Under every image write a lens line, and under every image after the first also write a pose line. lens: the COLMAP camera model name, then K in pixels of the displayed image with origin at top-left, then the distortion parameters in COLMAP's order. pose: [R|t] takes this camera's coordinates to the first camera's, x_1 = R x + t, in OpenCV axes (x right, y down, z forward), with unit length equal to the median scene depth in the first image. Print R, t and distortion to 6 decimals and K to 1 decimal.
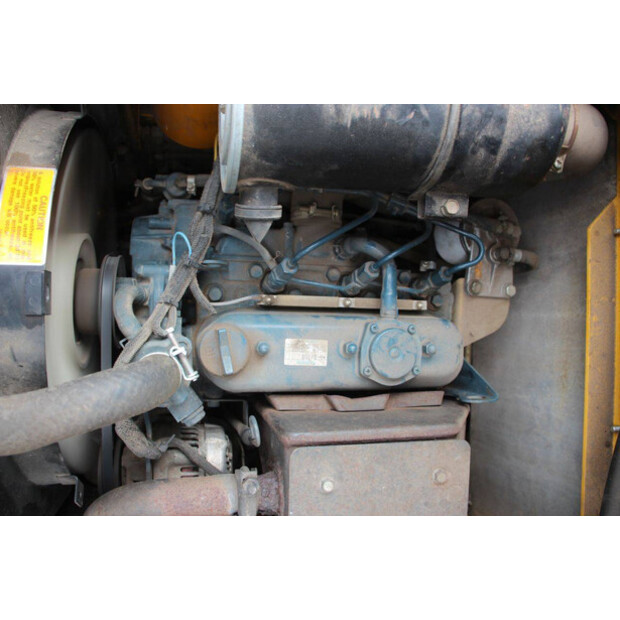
lens RADIAL K [[660.2, 0, 310.0], [0, 660.2, 310.0], [0, 0, 1]] dist [-0.062593, 0.017336]
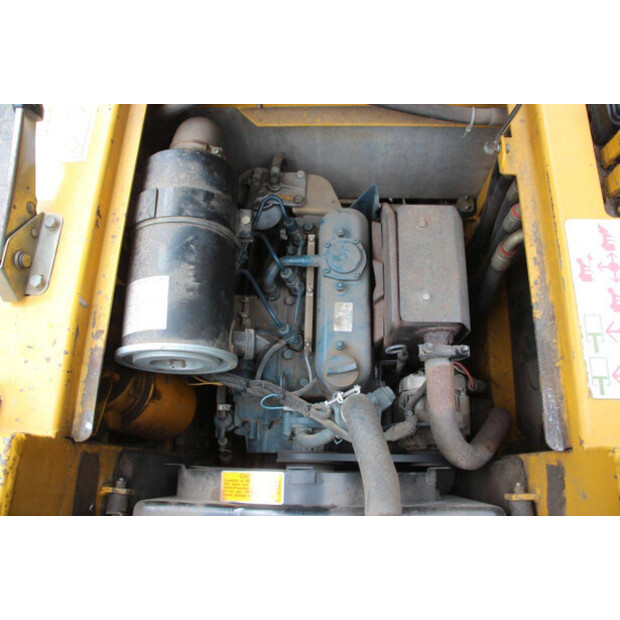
lens RADIAL K [[1235.7, 0, 310.0], [0, 1235.7, 310.0], [0, 0, 1]] dist [0.300373, 0.058218]
pose [[-0.006417, -0.994776, 0.101882, -0.264536], [0.998957, -0.010983, -0.044316, 0.110280], [0.045204, 0.101491, 0.993809, -1.687805]]
